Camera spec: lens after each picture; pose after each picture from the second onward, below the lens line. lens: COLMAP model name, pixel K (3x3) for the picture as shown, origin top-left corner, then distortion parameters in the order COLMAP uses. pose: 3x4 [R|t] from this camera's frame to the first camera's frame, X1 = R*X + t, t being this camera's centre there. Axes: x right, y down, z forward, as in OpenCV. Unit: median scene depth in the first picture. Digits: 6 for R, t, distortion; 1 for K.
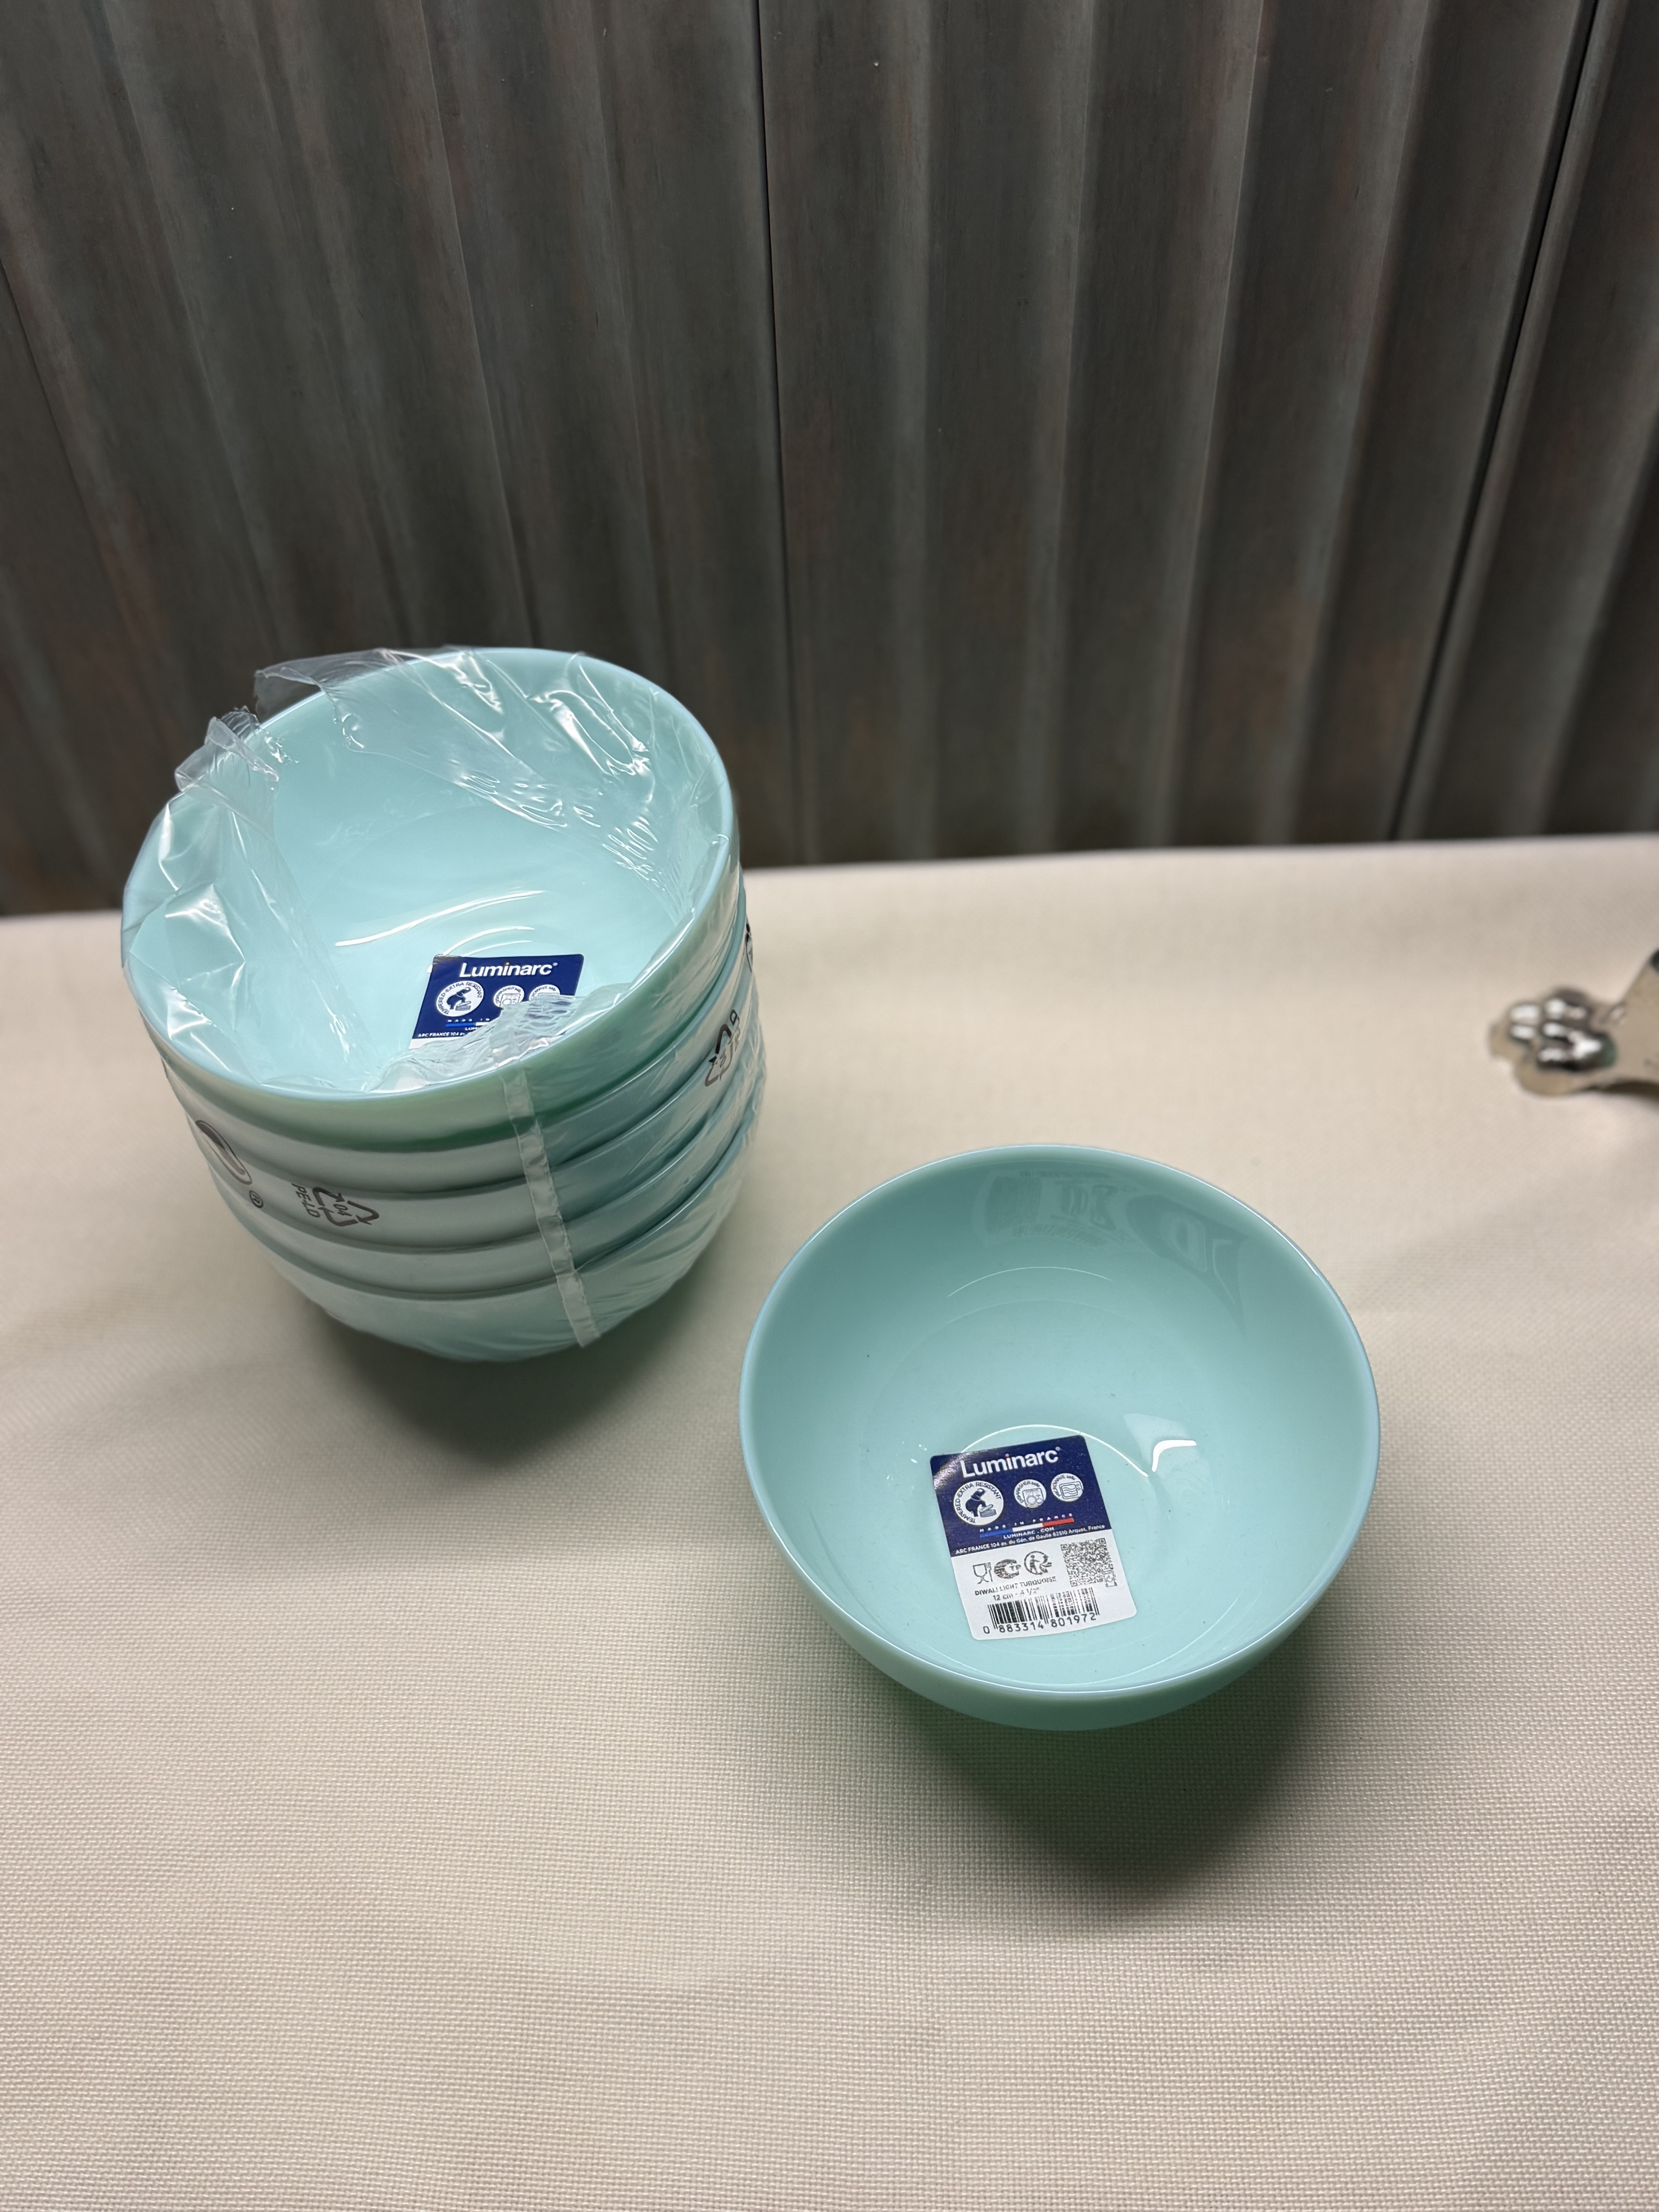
lens RADIAL K [[2220.3, 0, 829.5], [0, 2220.3, 1106.0], [0, 0, 1]] dist [0.177249, -0.440359]
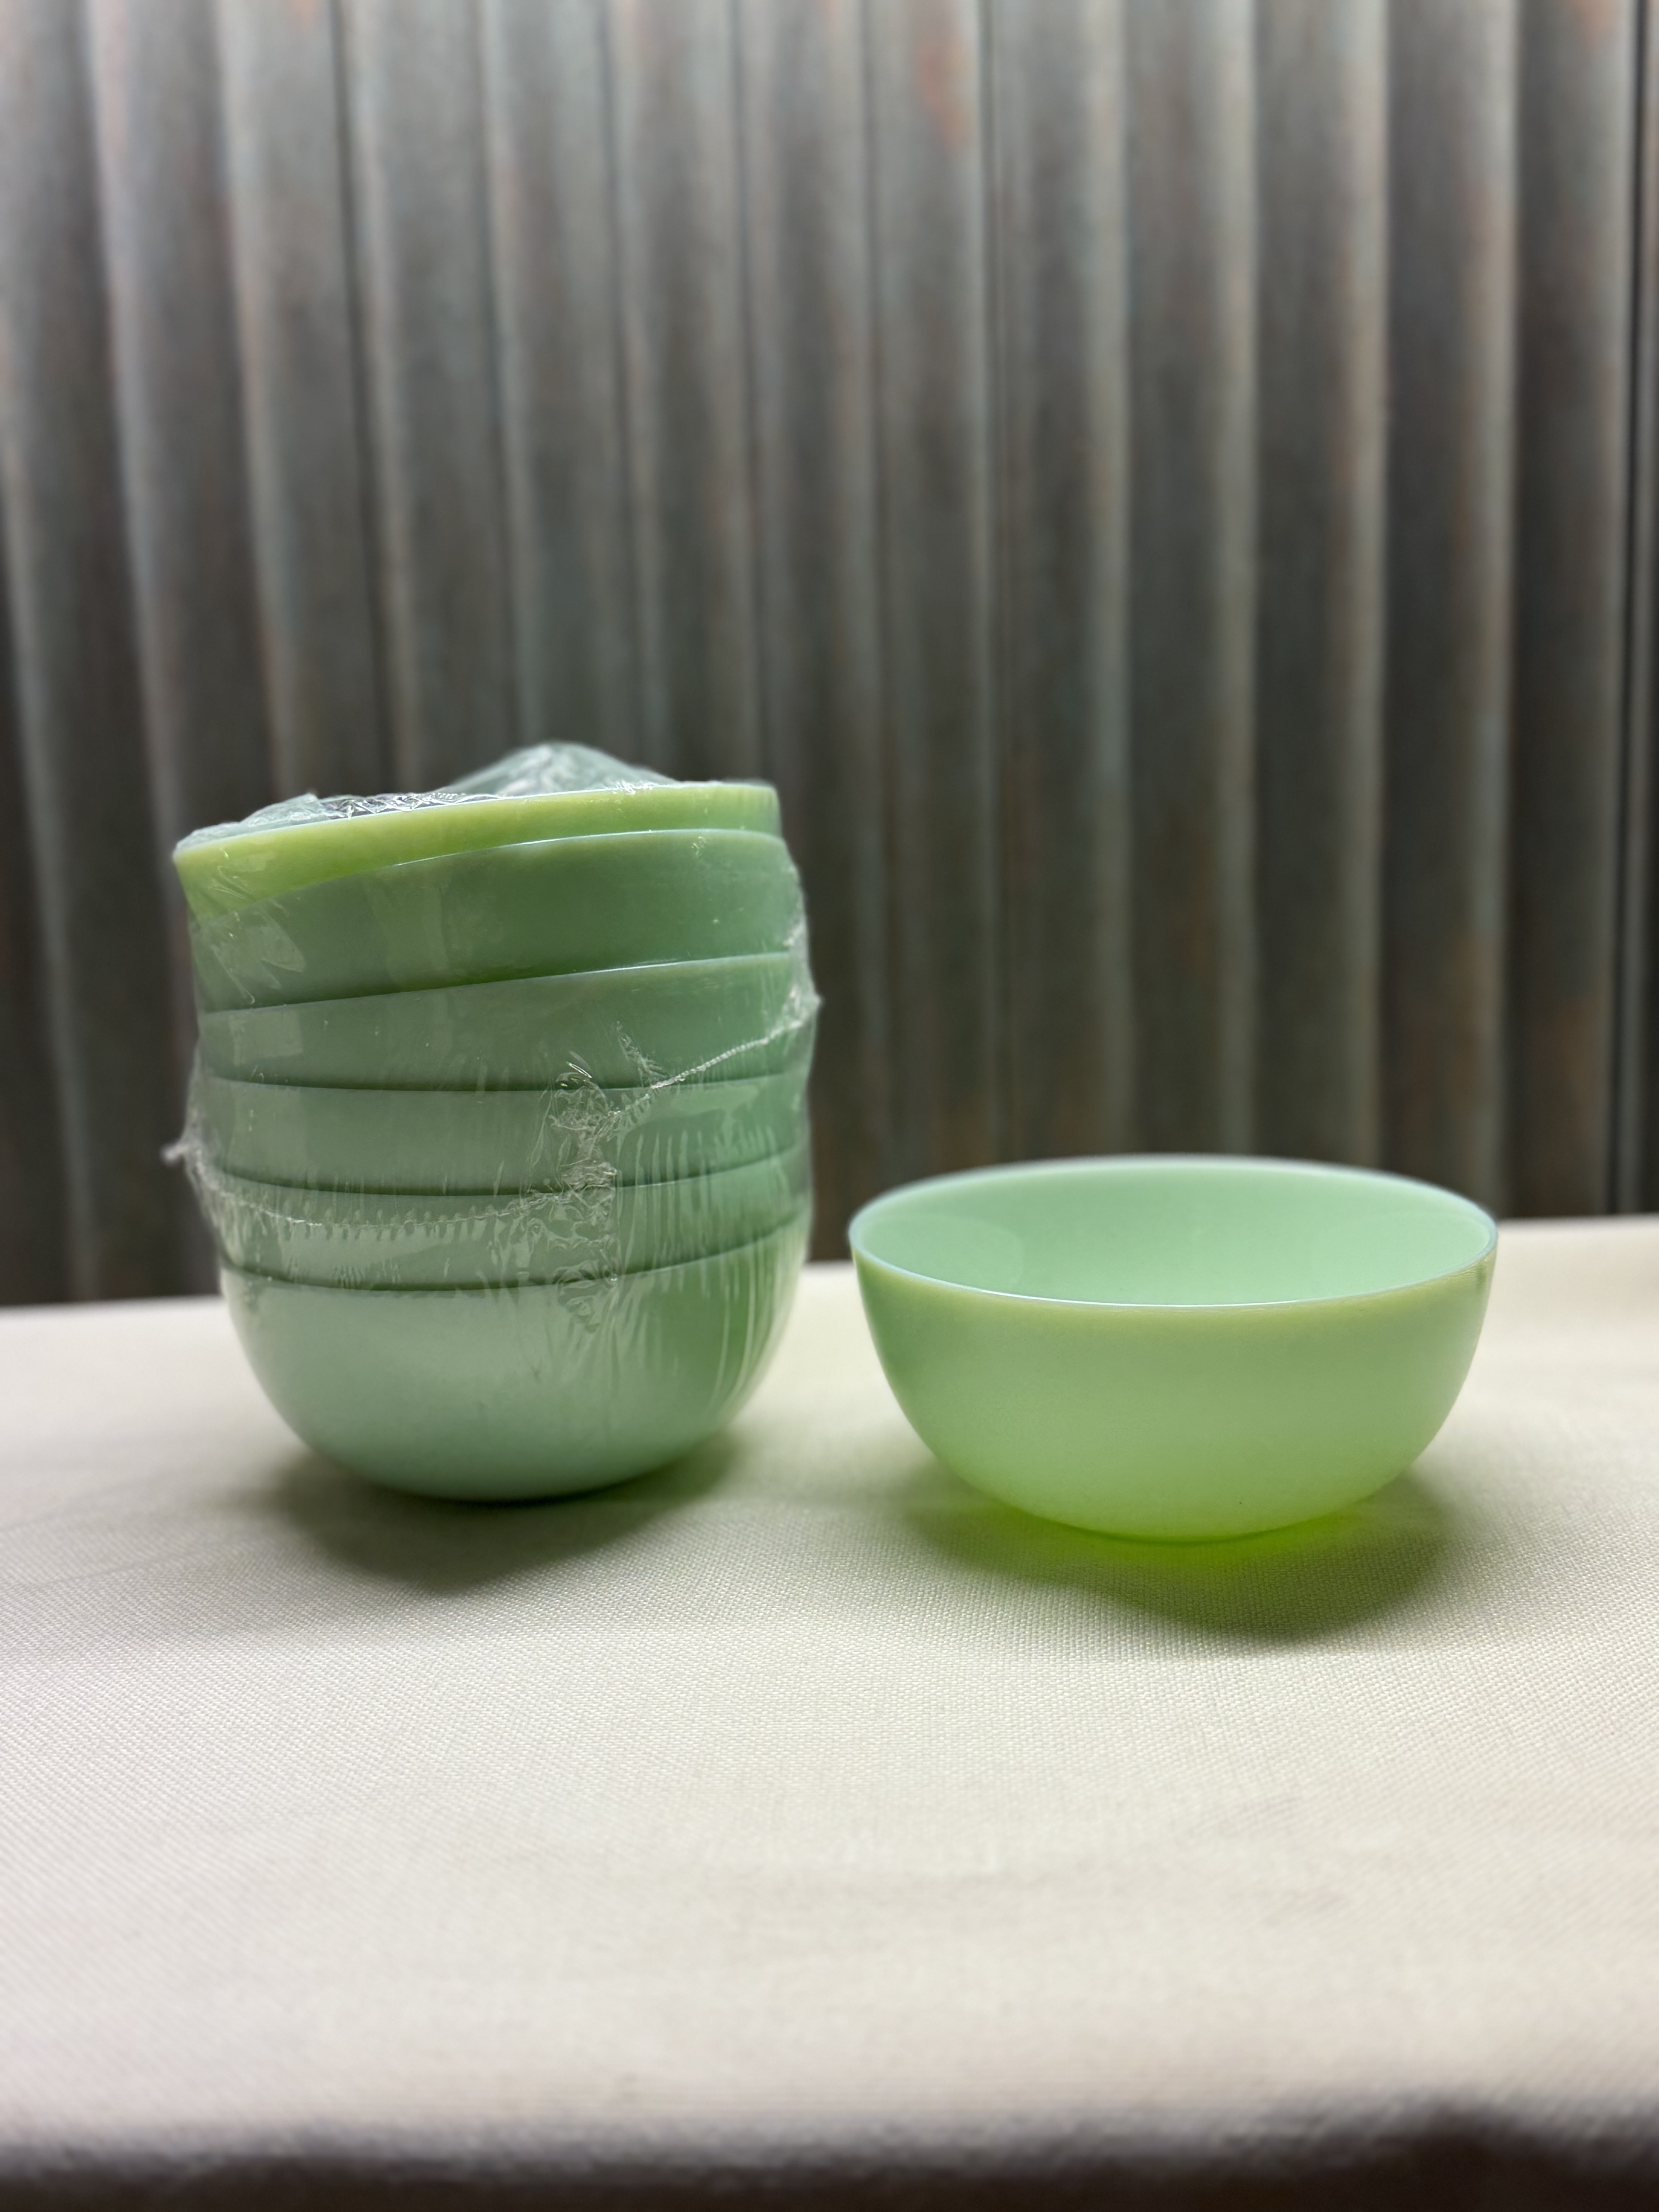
lens RADIAL K [[2199.5, 0, 829.5], [0, 2199.5, 1106.0], [0, 0, 1]] dist [0.191907, -0.493612]
pose [[0.999540, 0.000243, -0.030314, -0.077355], [-0.020493, 0.742301, -0.669753, 0.617644], [0.022340, 0.670067, 0.741965, 0.274906]]
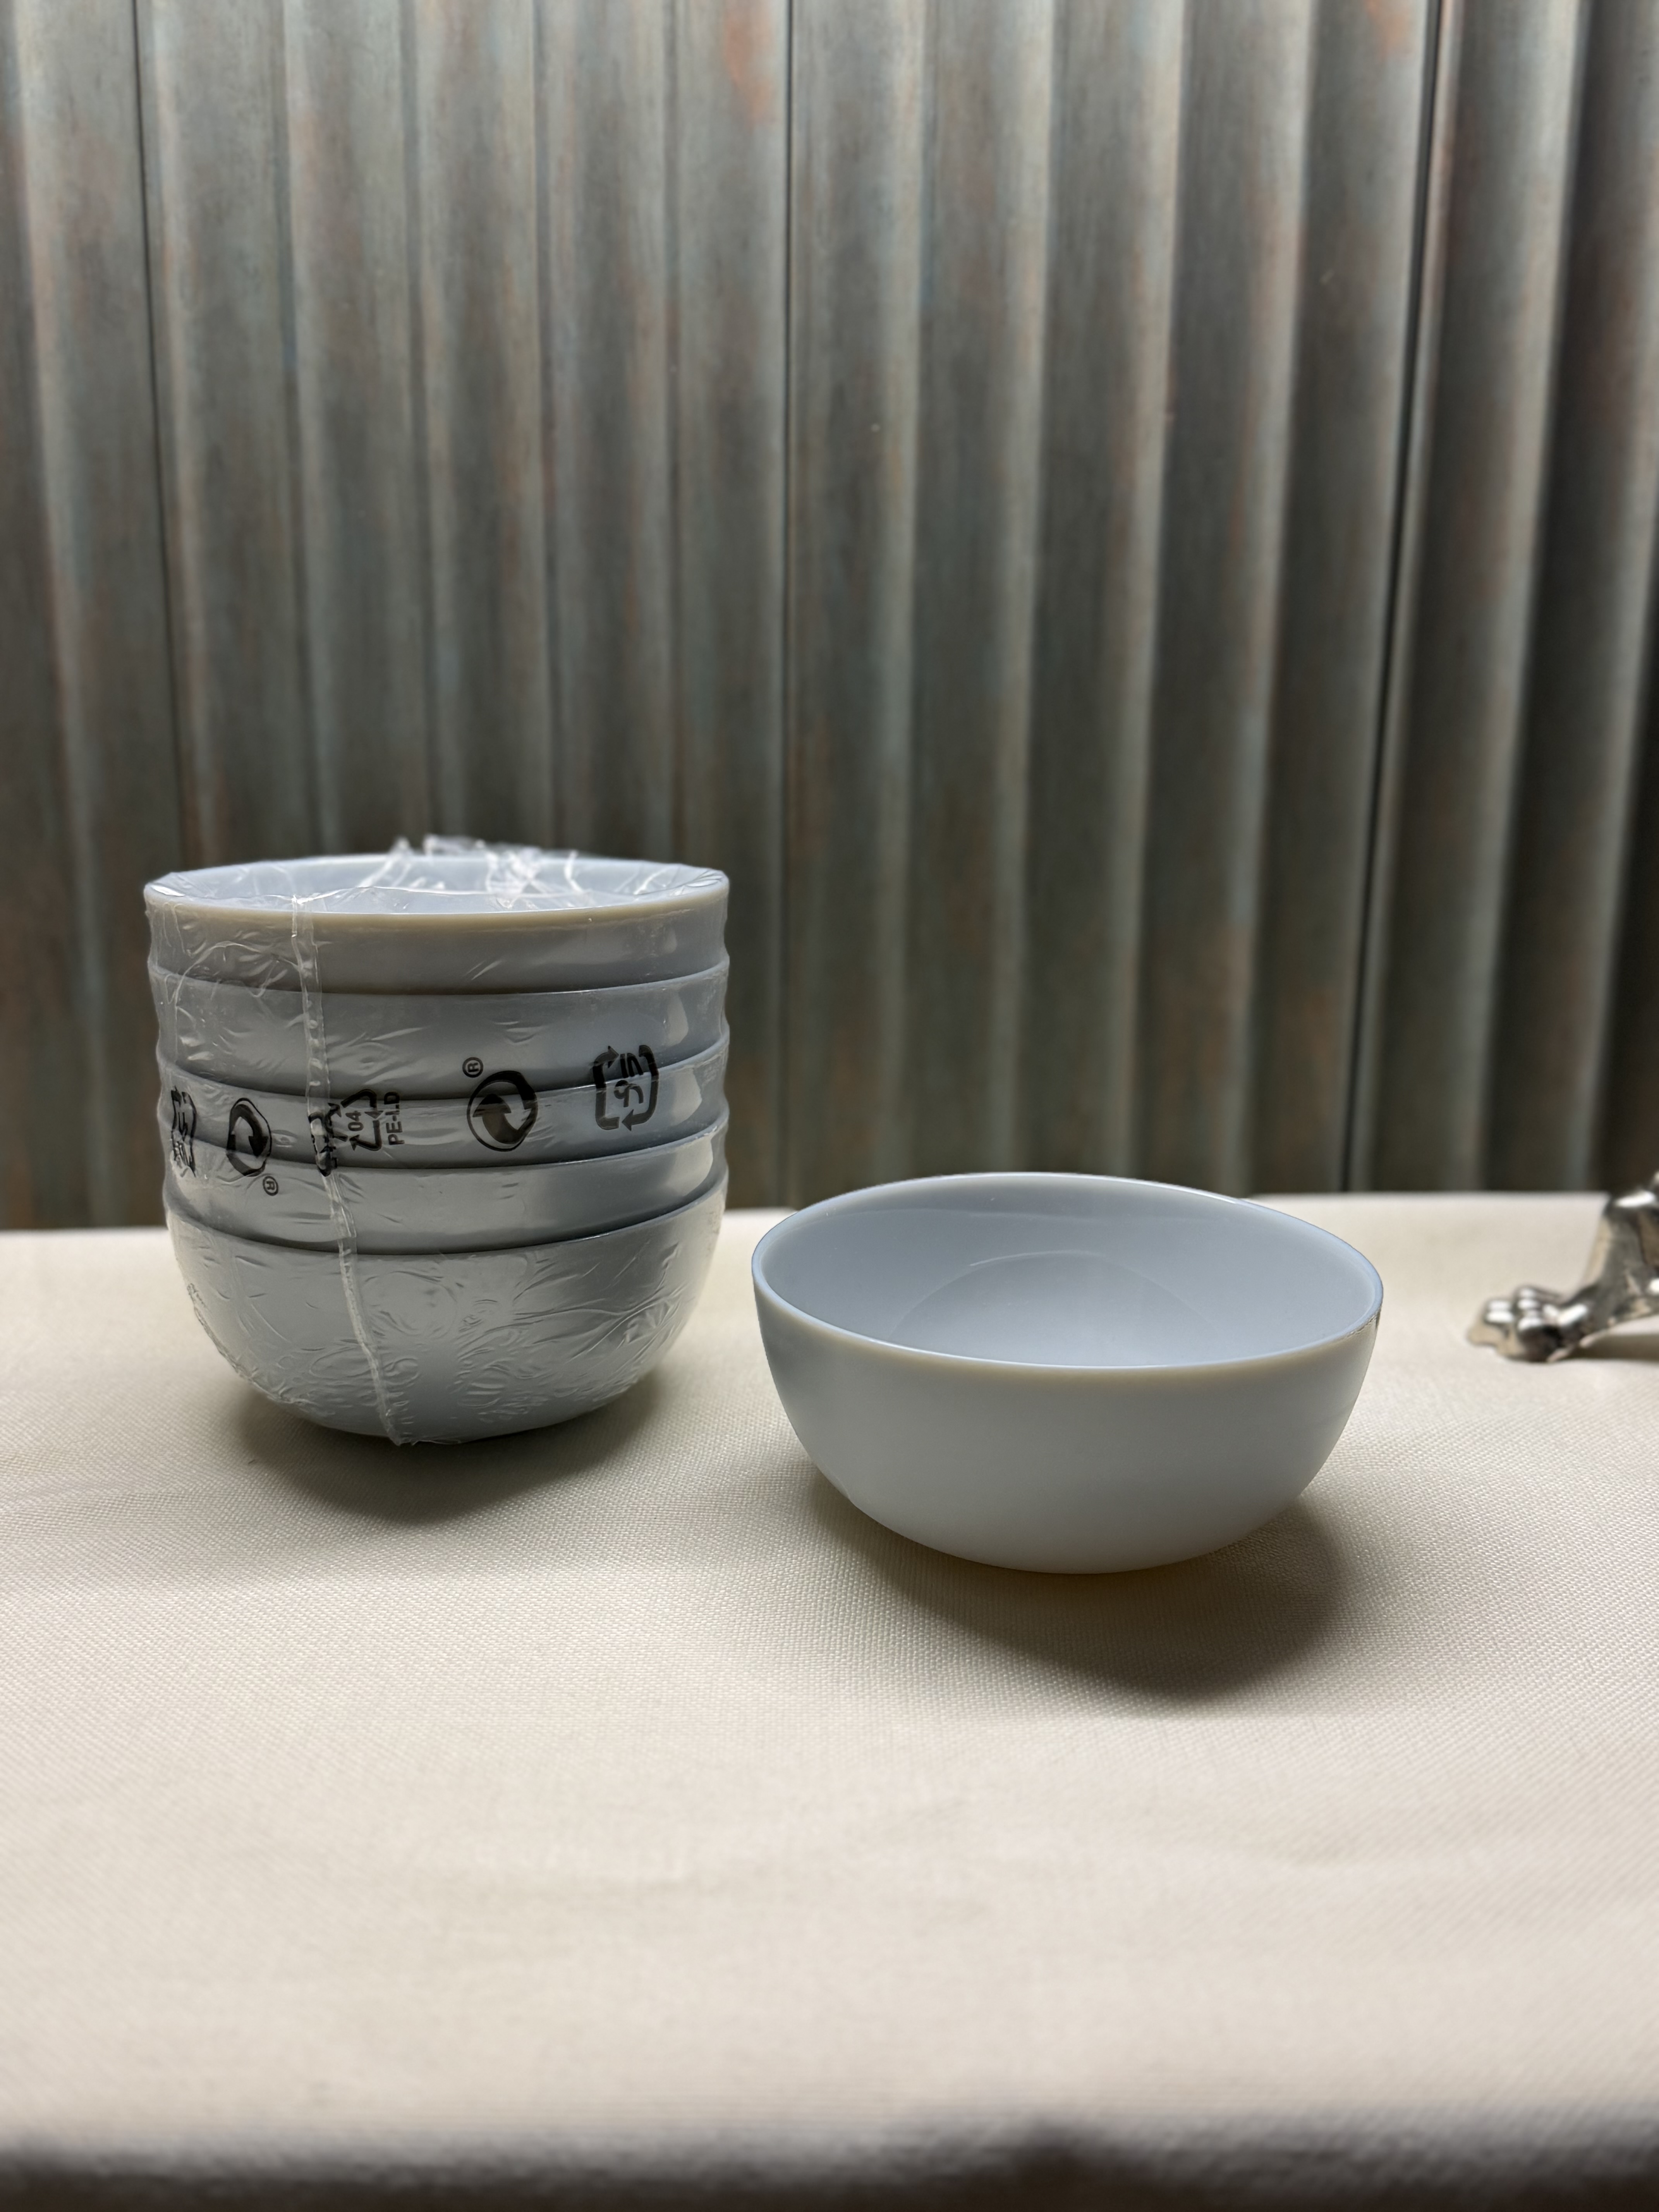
lens RADIAL K [[2220.3, 0, 829.5], [0, 2220.3, 1106.0], [0, 0, 1]] dist [0.177249, -0.440359]
pose [[0.998784, 0.033126, 0.036524, -0.036946], [-0.004116, 0.794151, -0.607707, 0.590218], [-0.049136, 0.606817, 0.793321, 0.183345]]
